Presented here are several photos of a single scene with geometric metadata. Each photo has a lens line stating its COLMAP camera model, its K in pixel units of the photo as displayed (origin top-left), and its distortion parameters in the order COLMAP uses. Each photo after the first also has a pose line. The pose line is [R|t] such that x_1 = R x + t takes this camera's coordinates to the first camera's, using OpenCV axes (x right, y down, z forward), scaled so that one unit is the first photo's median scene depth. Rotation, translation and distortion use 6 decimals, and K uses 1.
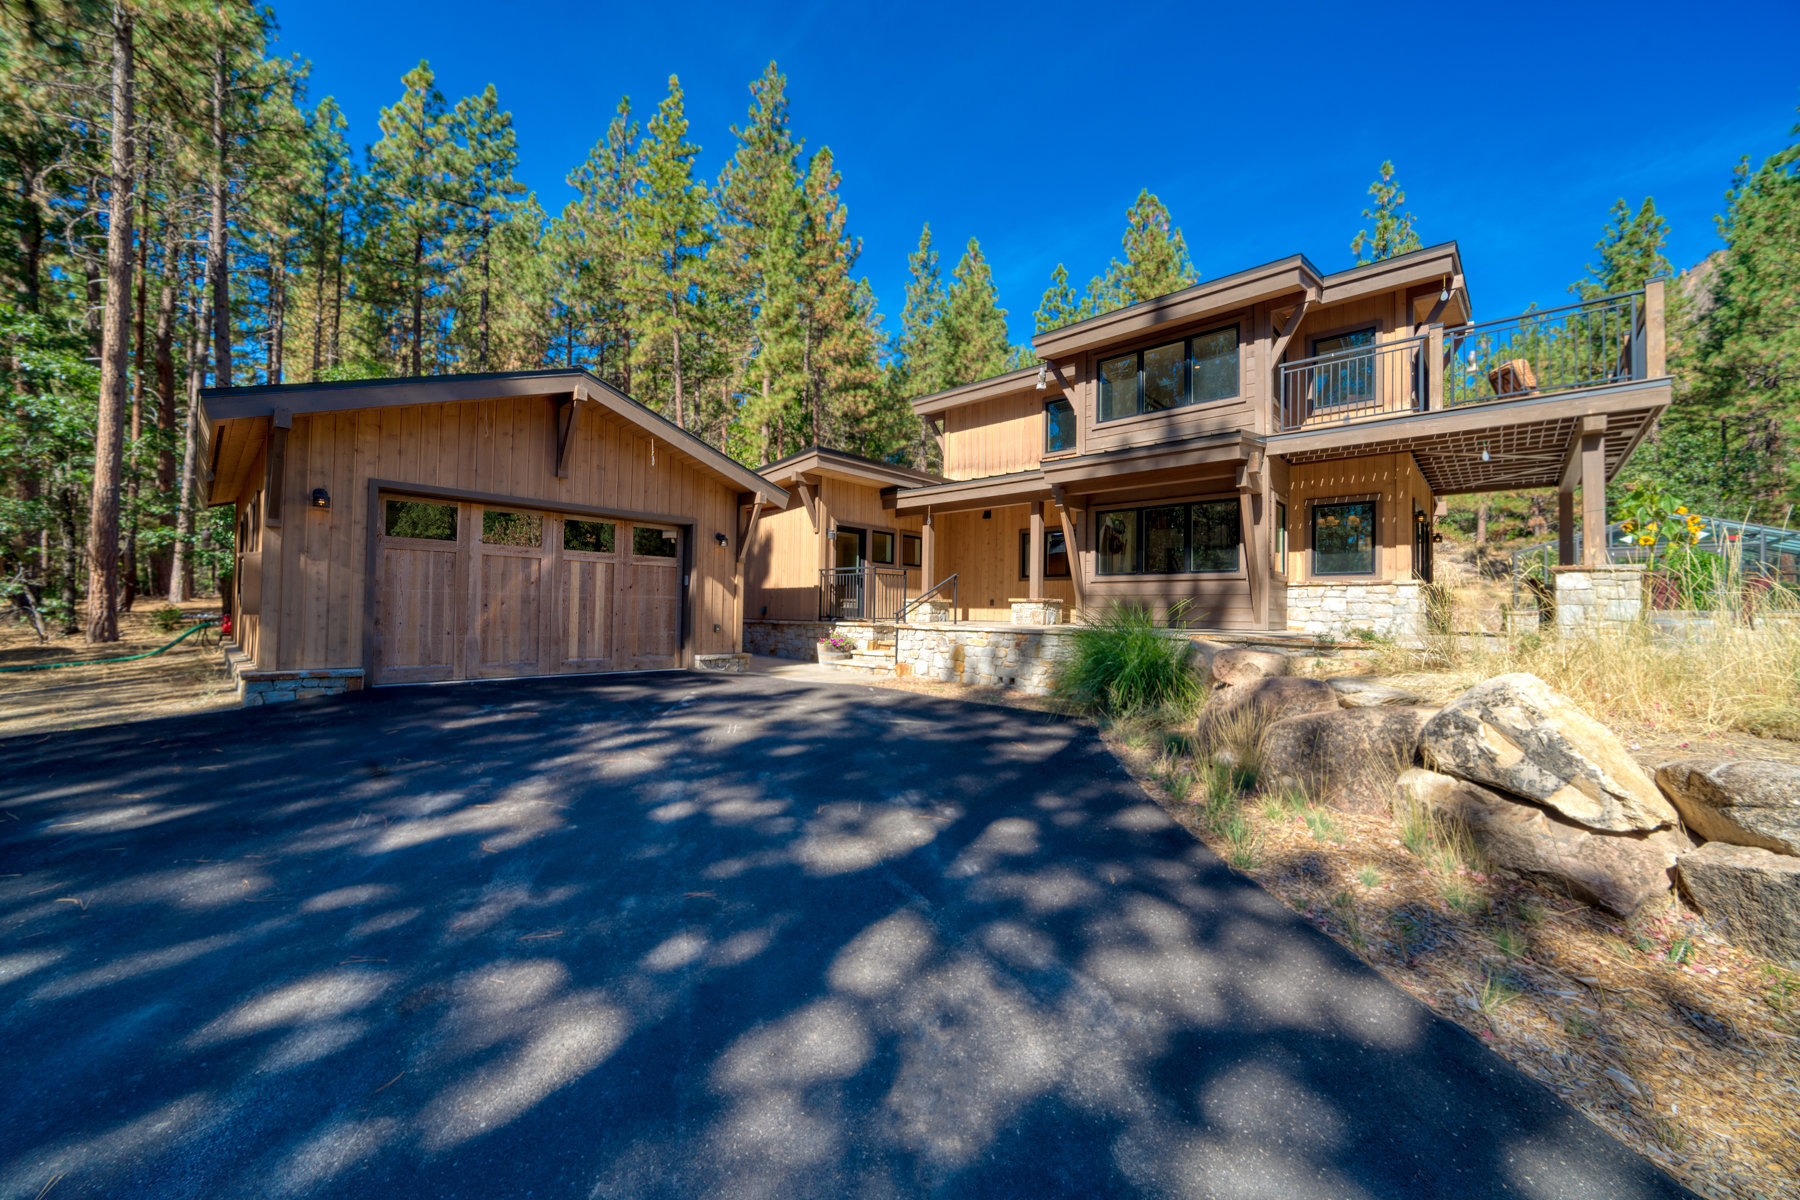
lens RADIAL K [[660.8, 0, 900.0], [0, 660.8, 600.0], [0, 0, 1]] dist [-0.000129, 0.000017]
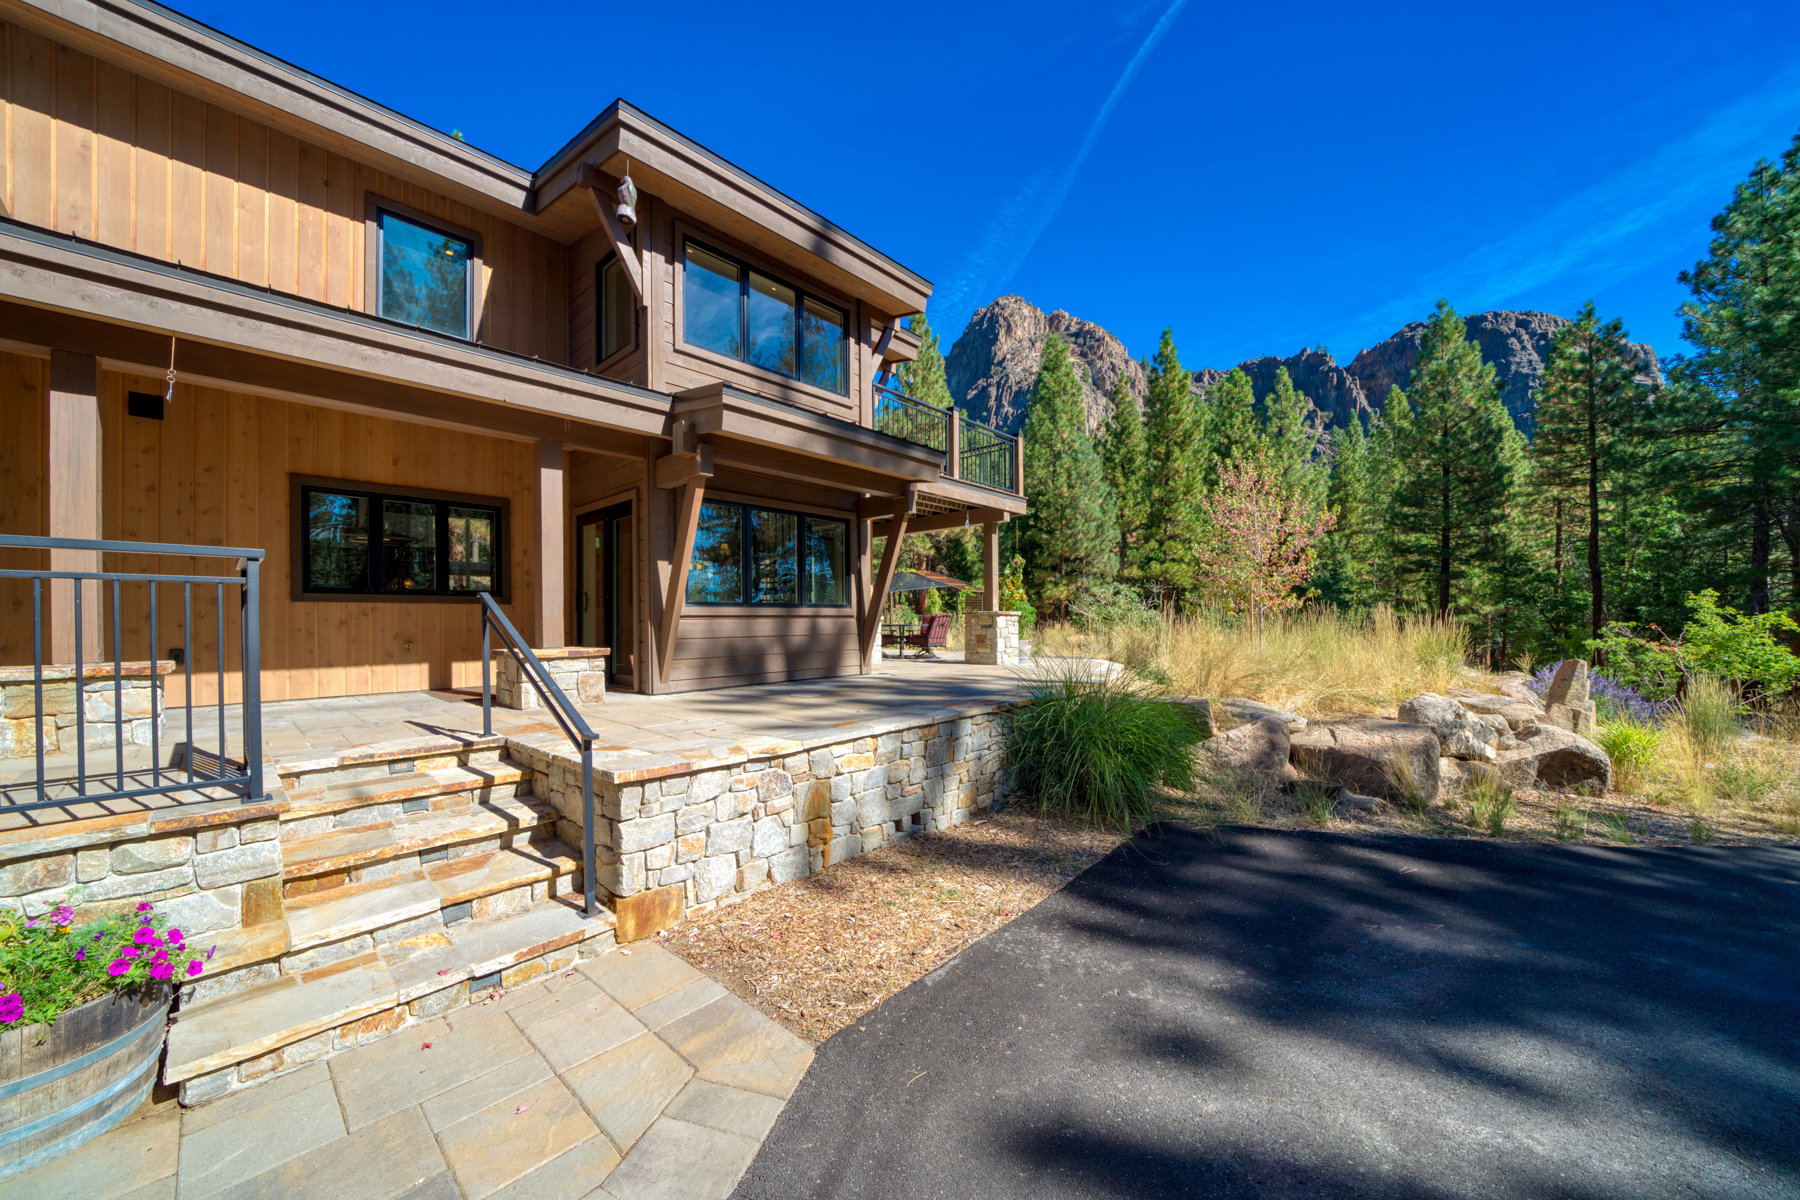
lens RADIAL K [[644.3, 0, 900.0], [0, 644.3, 600.0], [0, 0, 1]] dist [-0.017813, -0.000022]
pose [[-0.011443, 0.025084, 0.999620, -0.303087], [-0.002777, 0.999681, -0.025117, -0.031131], [-0.999931, -0.003063, -0.011370, 0.946358]]
